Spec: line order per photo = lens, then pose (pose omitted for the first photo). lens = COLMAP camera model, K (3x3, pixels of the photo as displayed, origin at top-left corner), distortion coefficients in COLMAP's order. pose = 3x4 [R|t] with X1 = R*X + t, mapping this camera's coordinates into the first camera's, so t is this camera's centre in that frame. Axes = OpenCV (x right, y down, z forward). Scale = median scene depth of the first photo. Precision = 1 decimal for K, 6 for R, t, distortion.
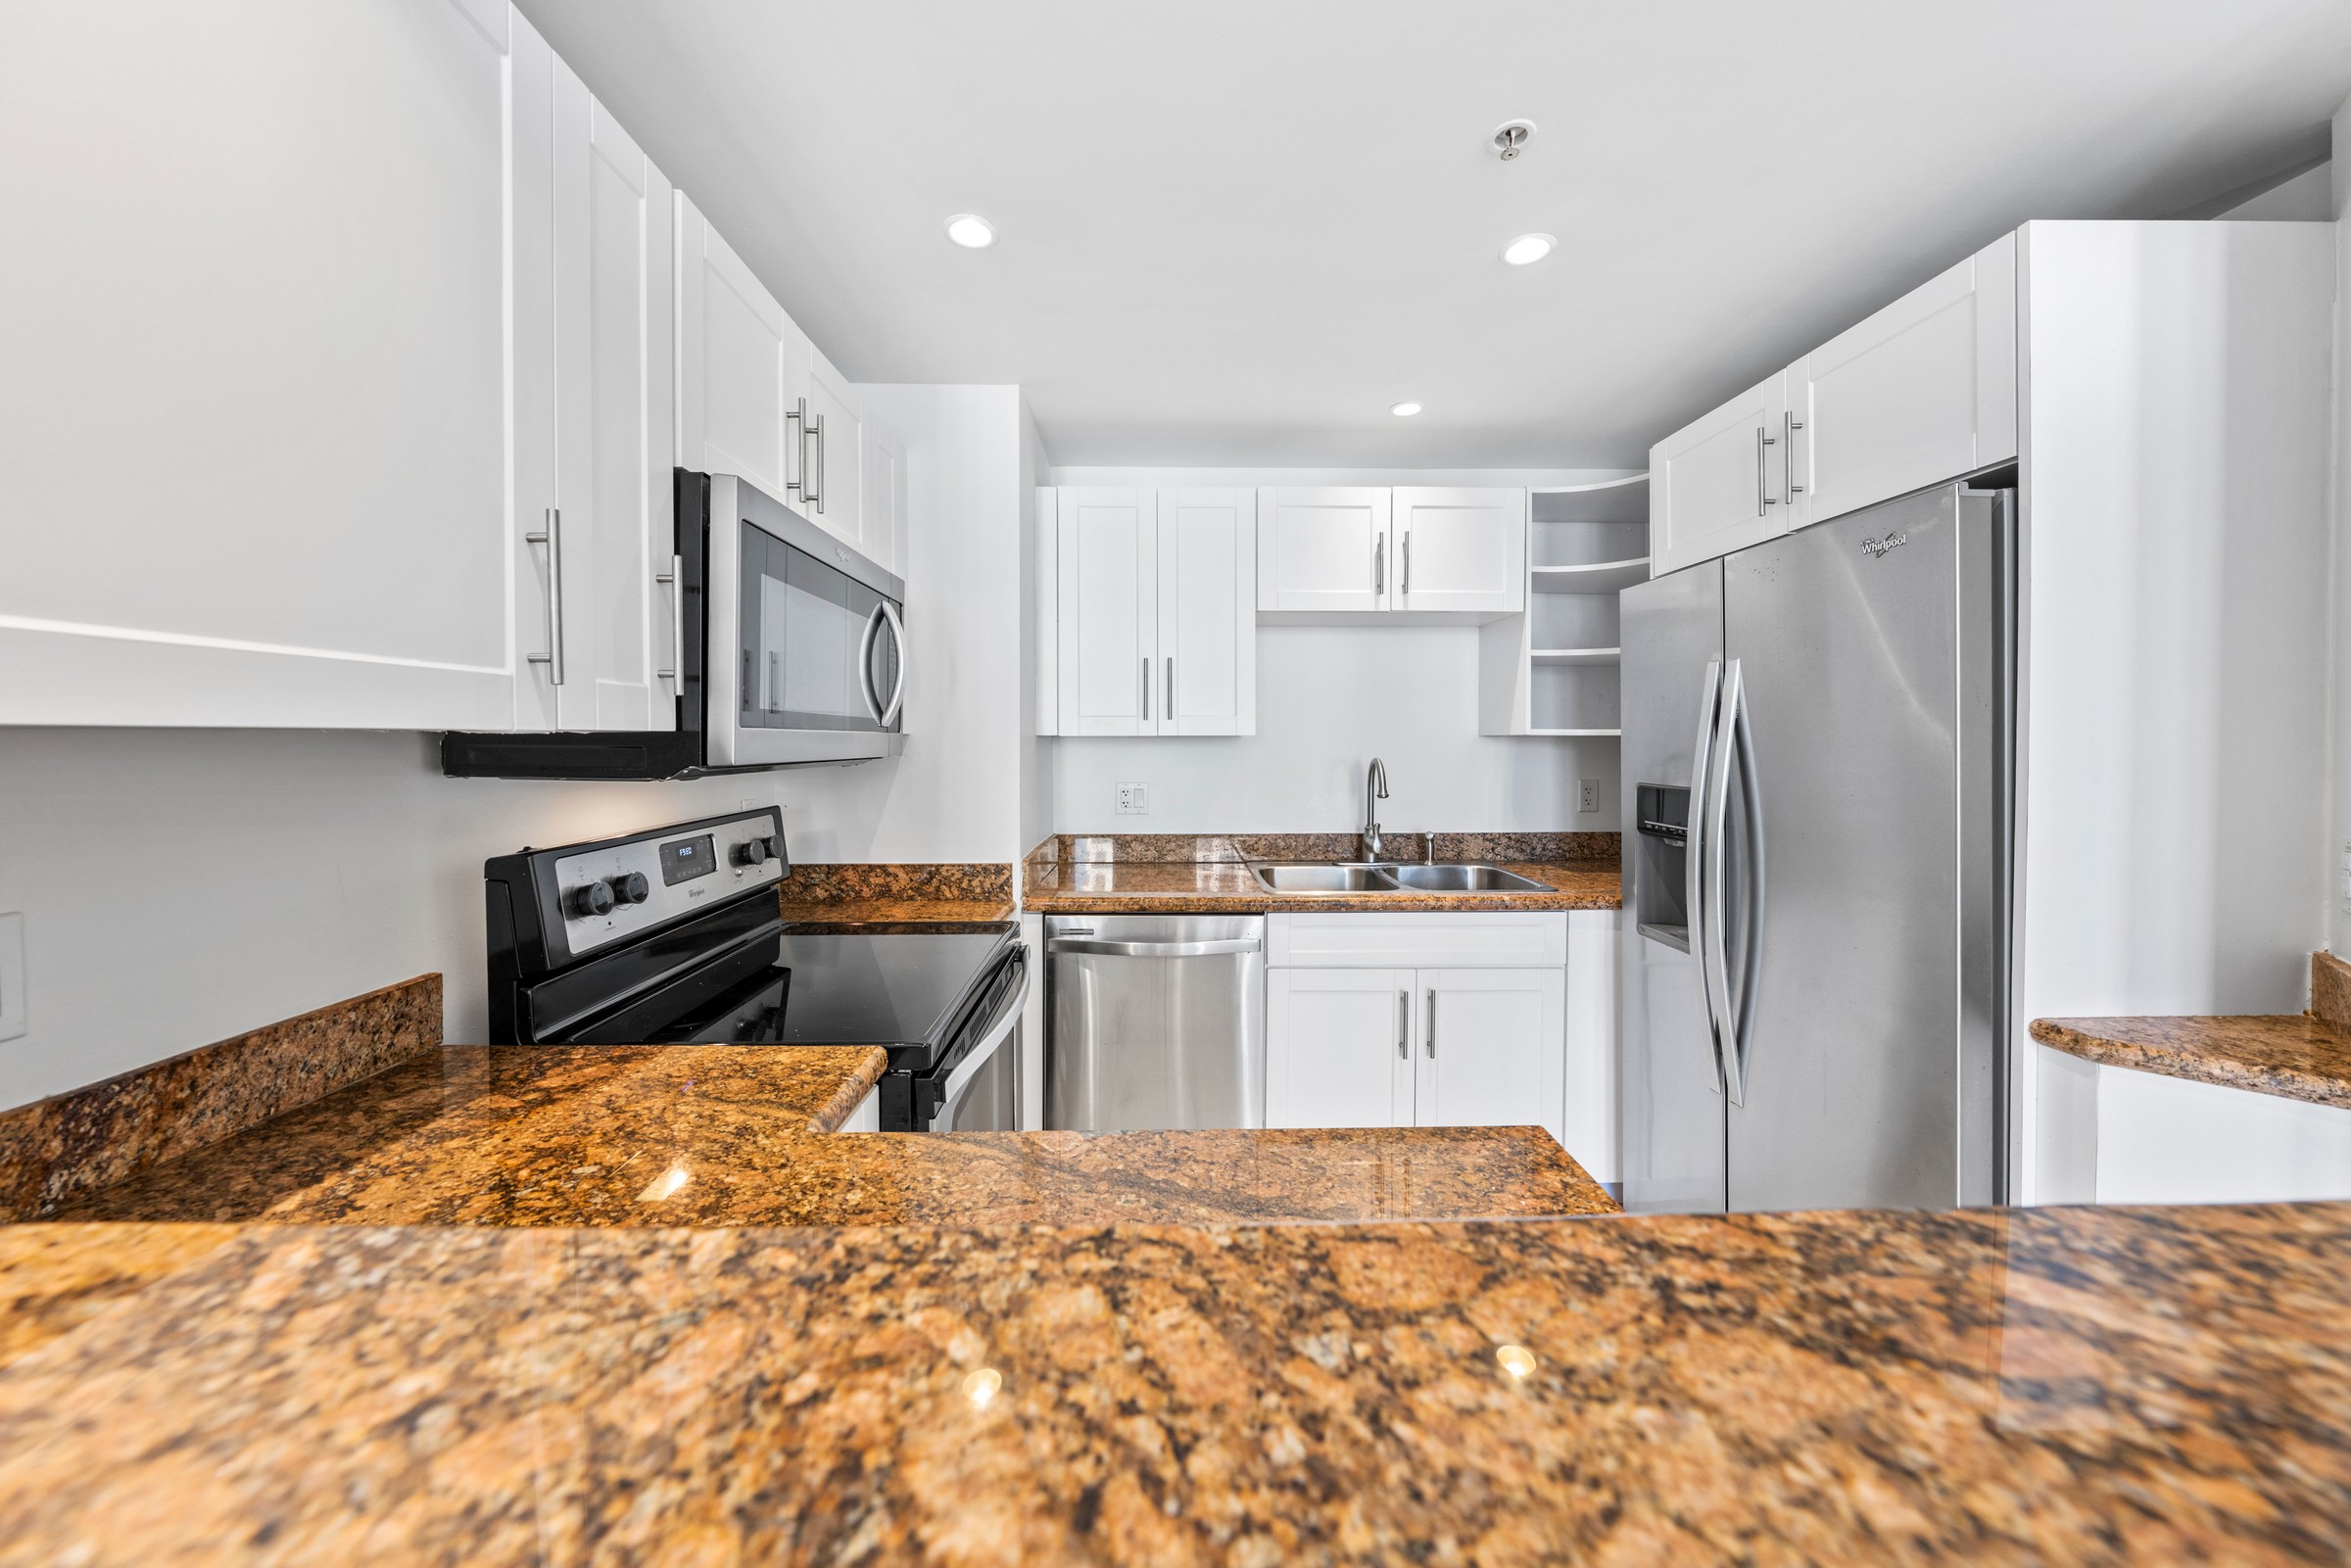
lens RADIAL K [[809.7, 0, 1176.8], [0, 809.7, 754.3], [0, 0, 1]] dist [-0.001751, -0.000118]
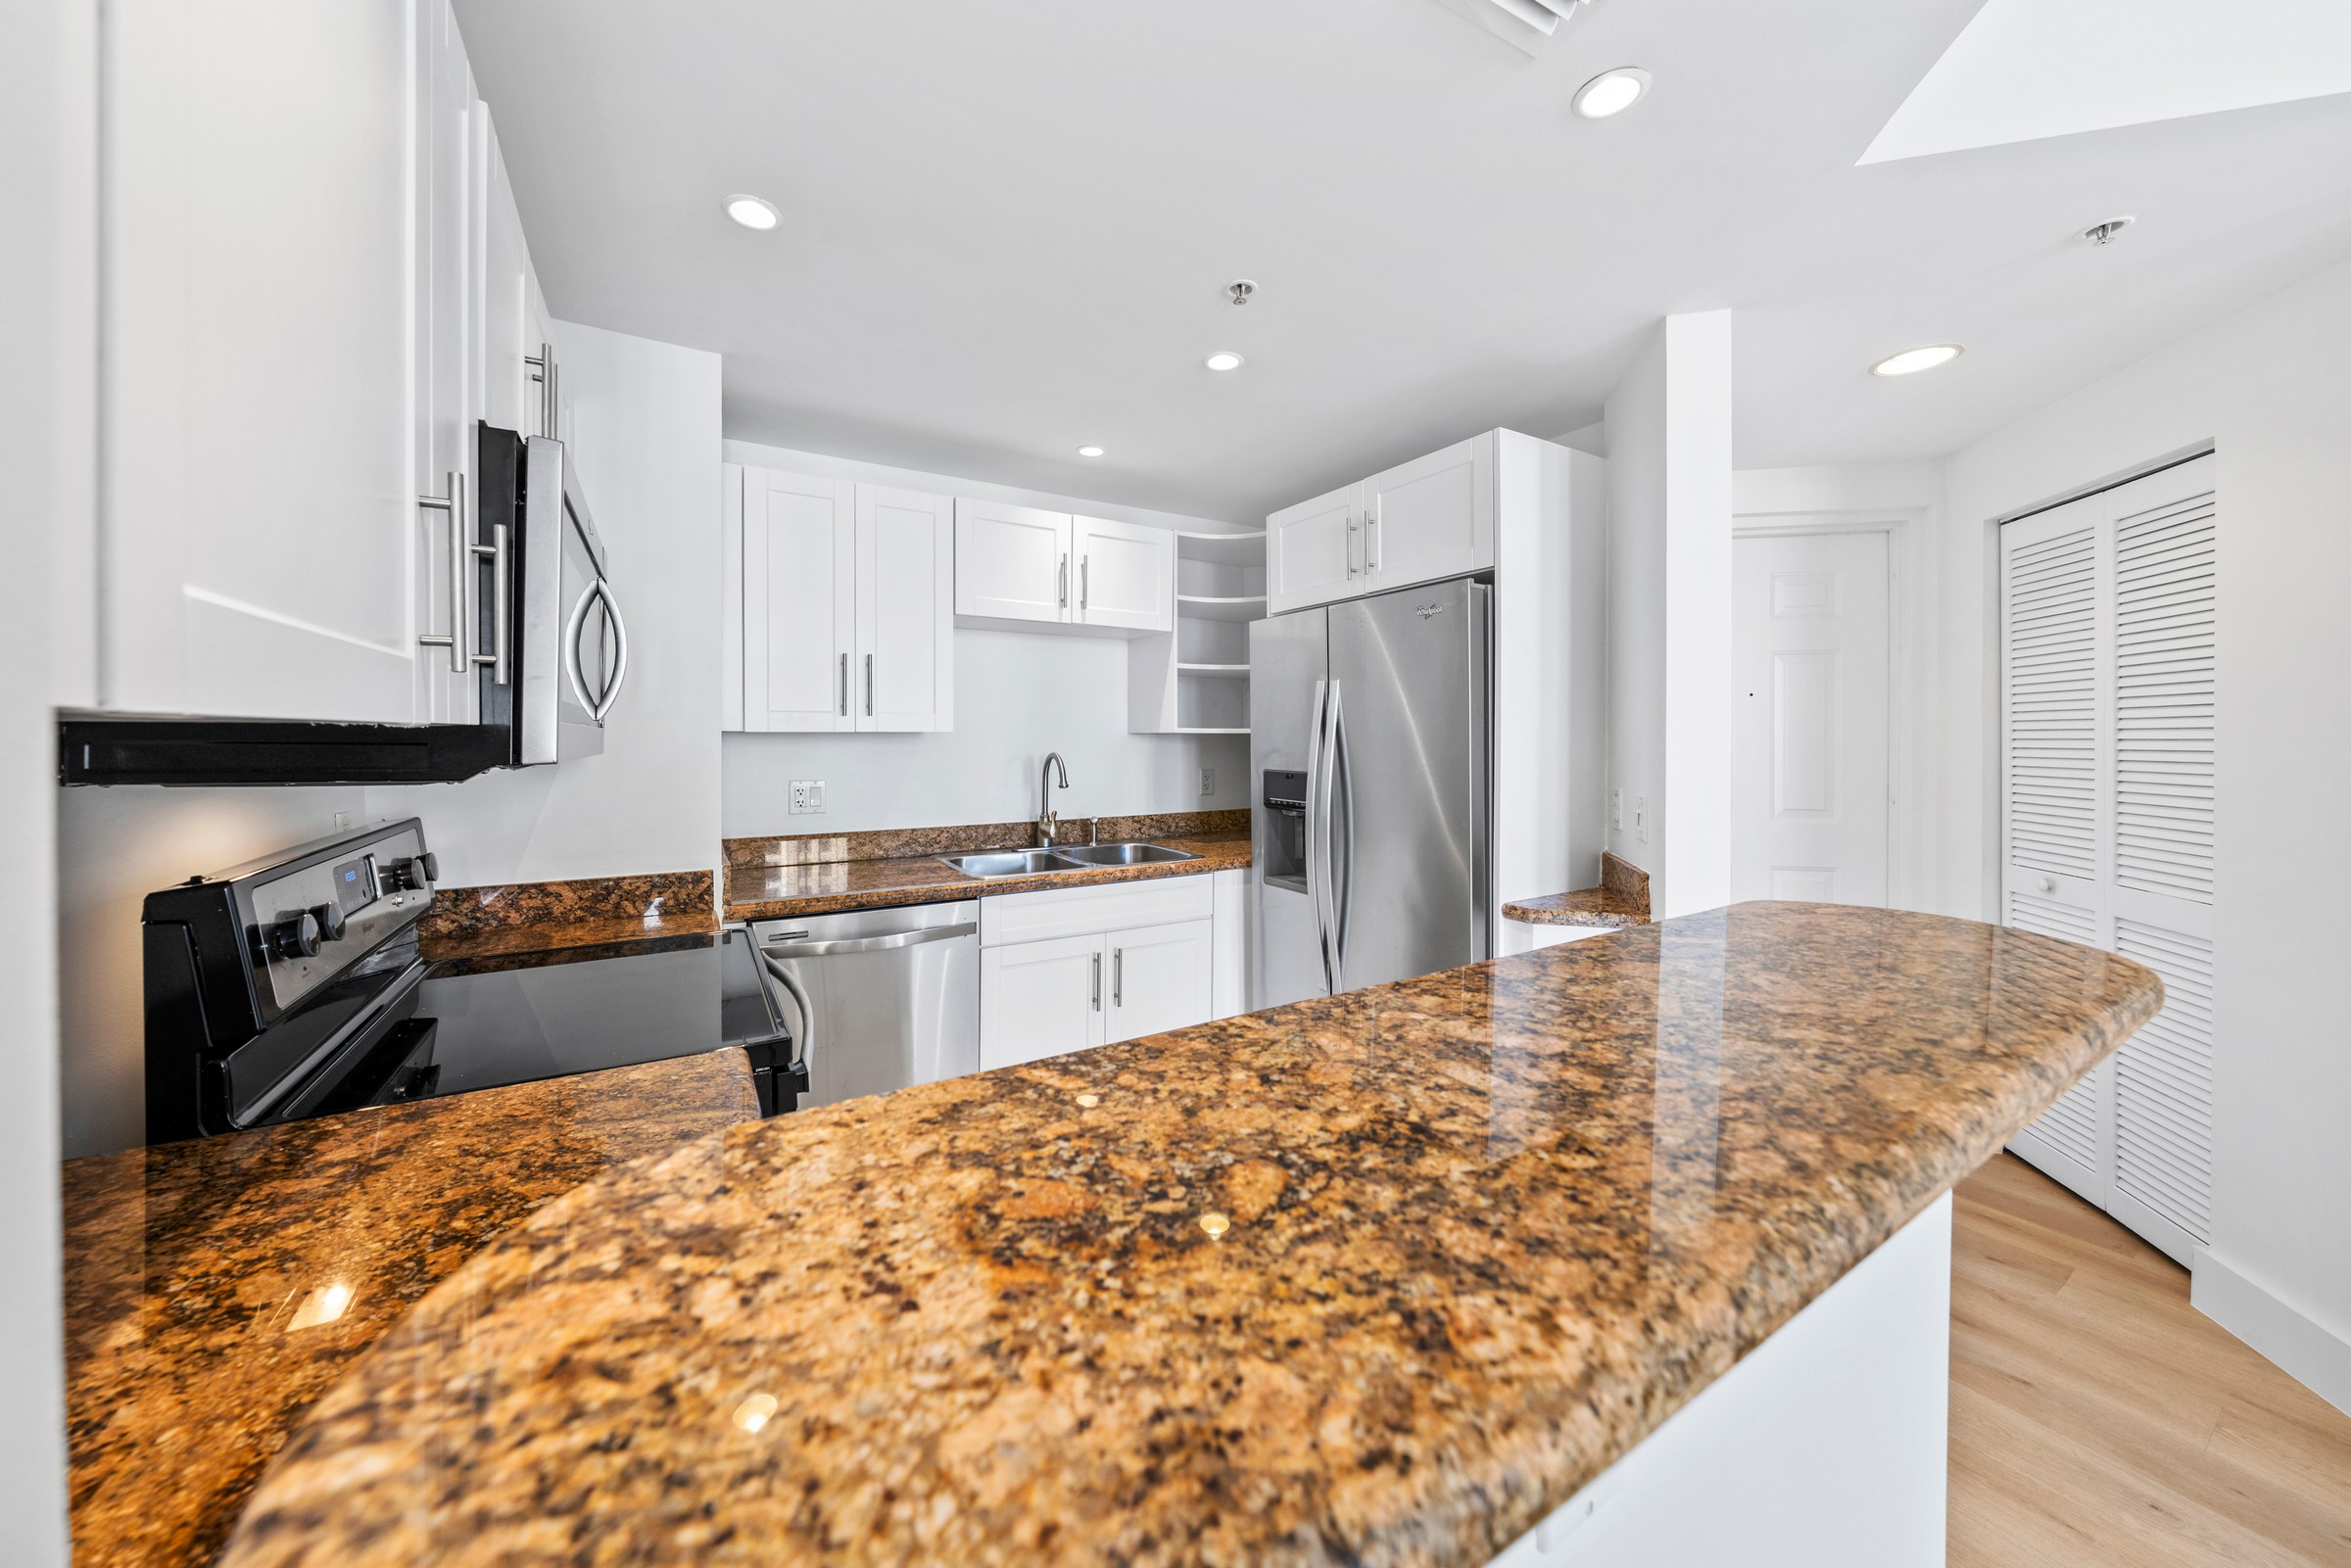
lens RADIAL K [[810.2, 0, 1168.2], [0, 810.2, 744.1], [0, 0, 1]] dist [0.000861, -0.000007]
pose [[0.865648, -0.003372, 0.500641, -0.217910], [0.007913, 0.999945, -0.006947, 0.002156], [-0.500590, 0.009976, 0.865627, -0.060674]]
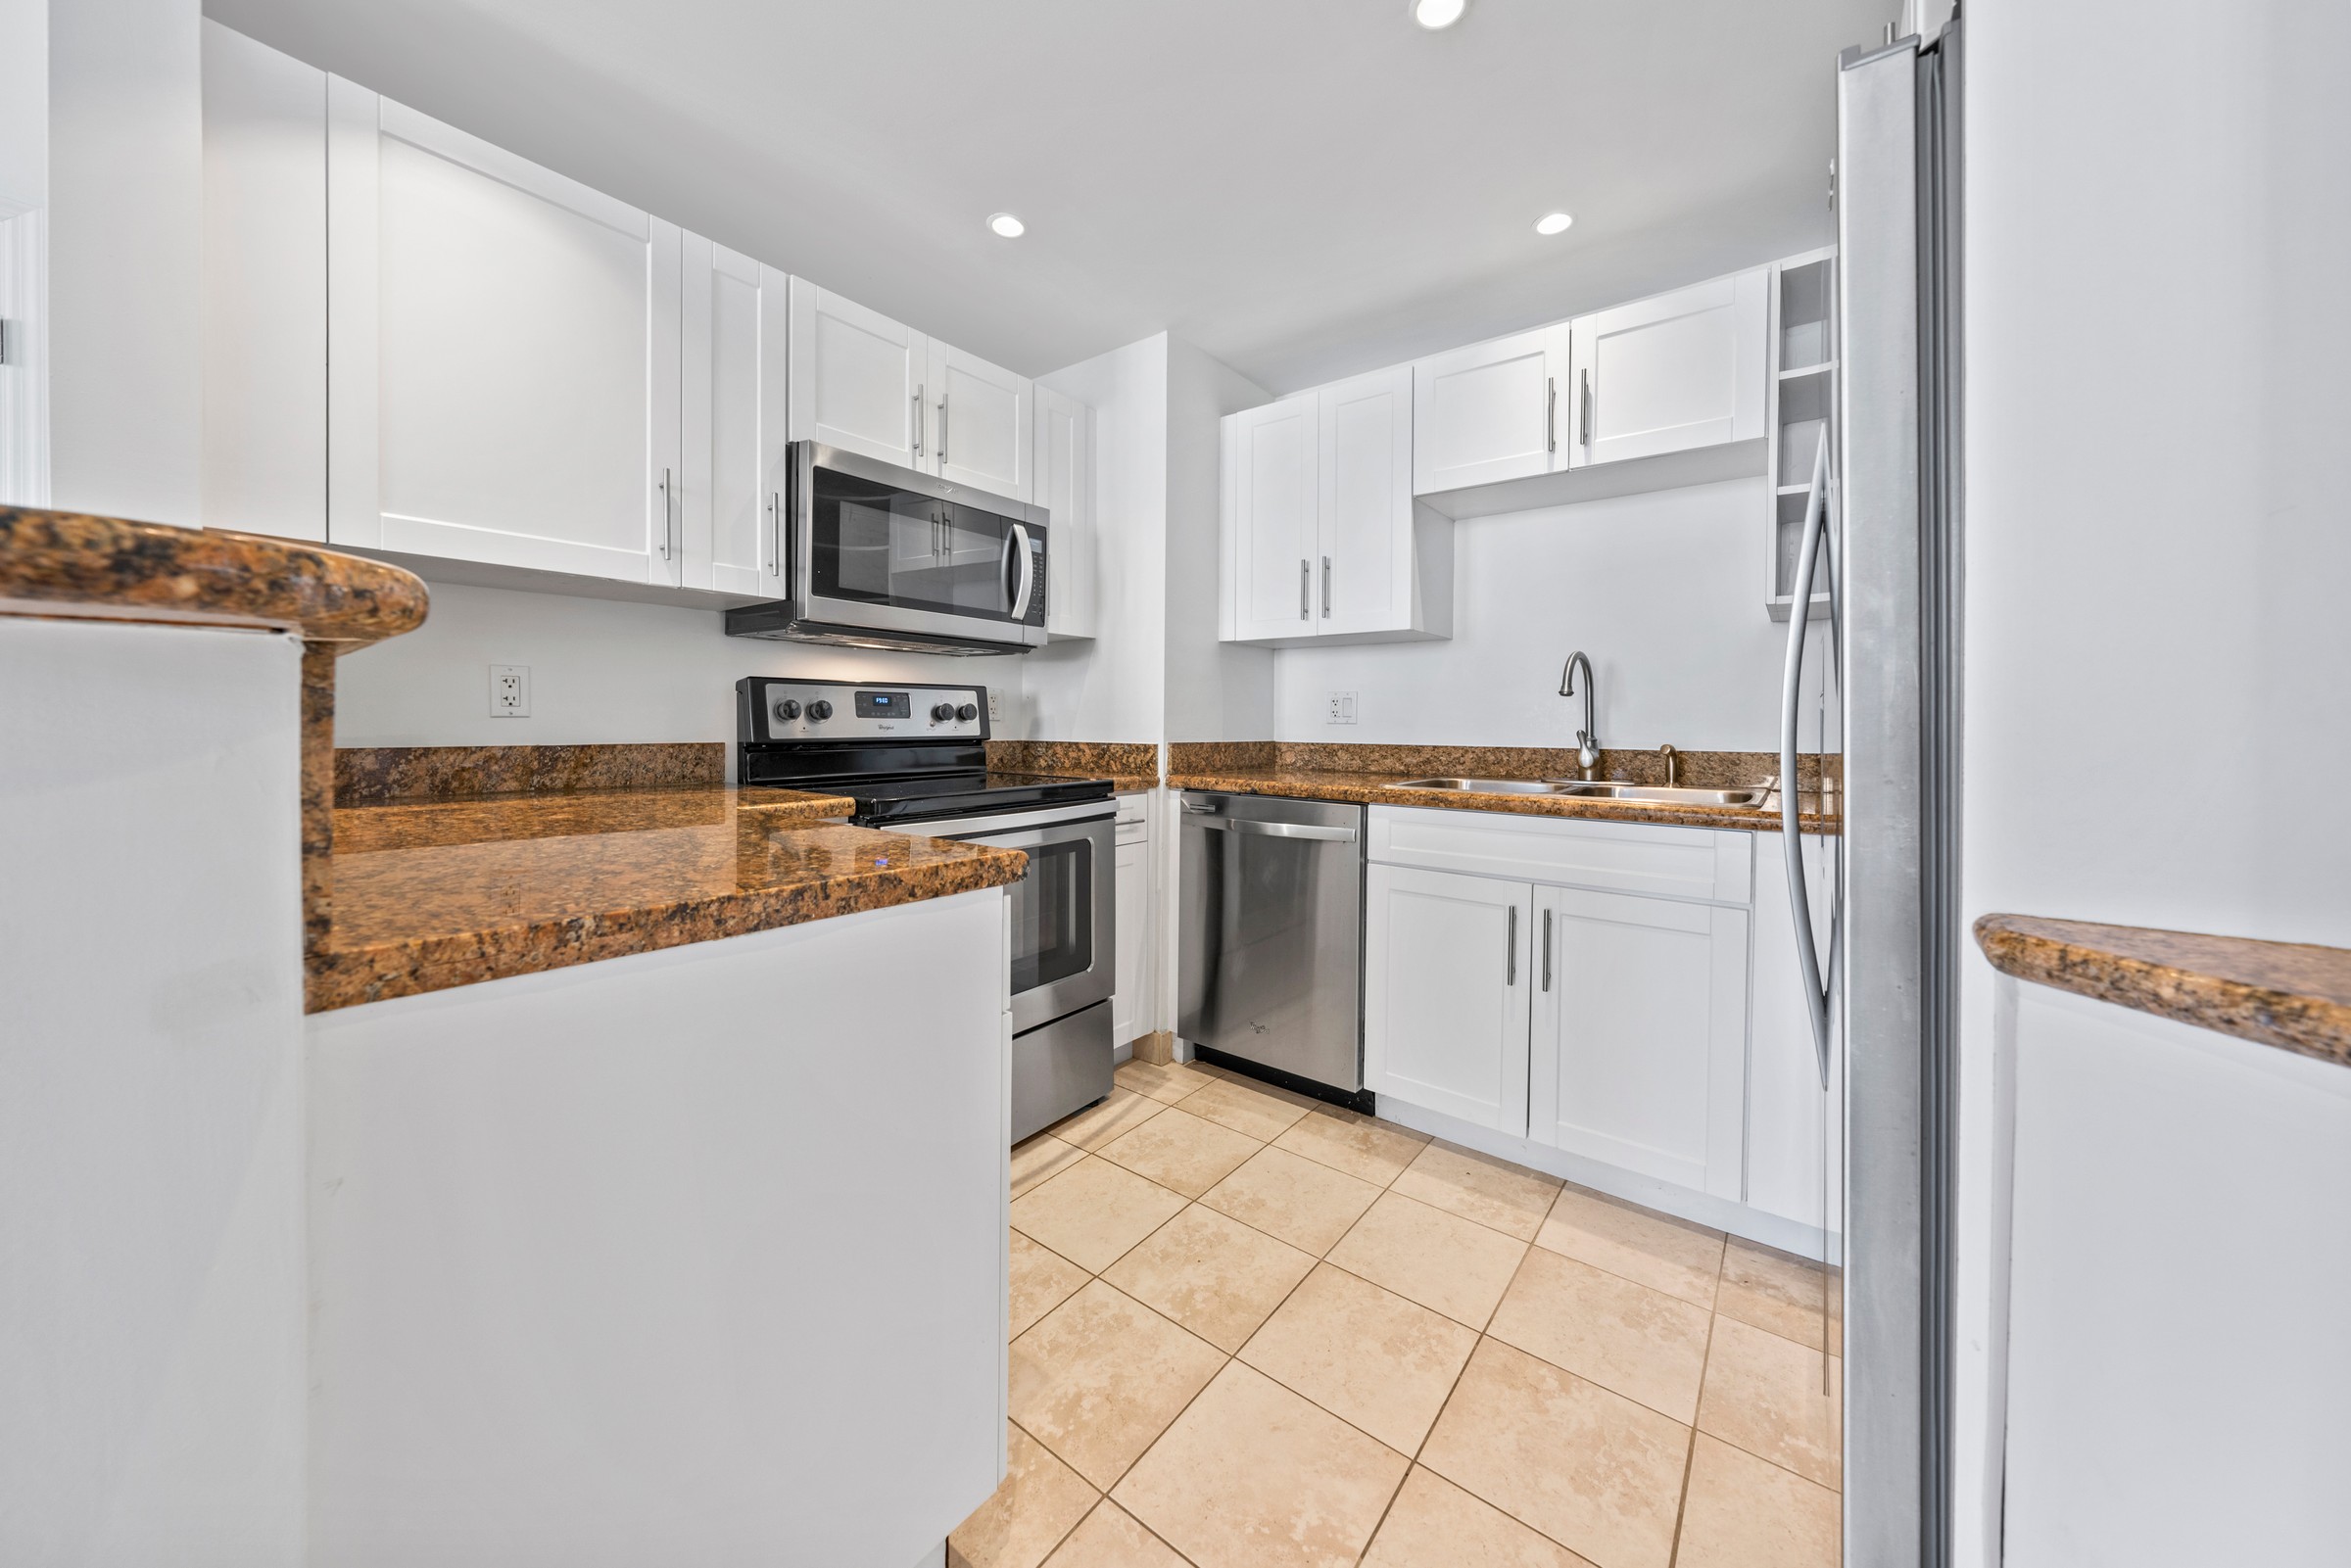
lens RADIAL K [[815.4, 0, 1175.6], [0, 815.4, 734.6], [0, 0, 1]] dist [-0.000054, -0.006781]
pose [[0.774487, 0.015346, -0.632403, 0.561372], [-0.021476, 0.999767, -0.002041, 0.123739], [0.632225, 0.015162, 0.774637, 0.110368]]
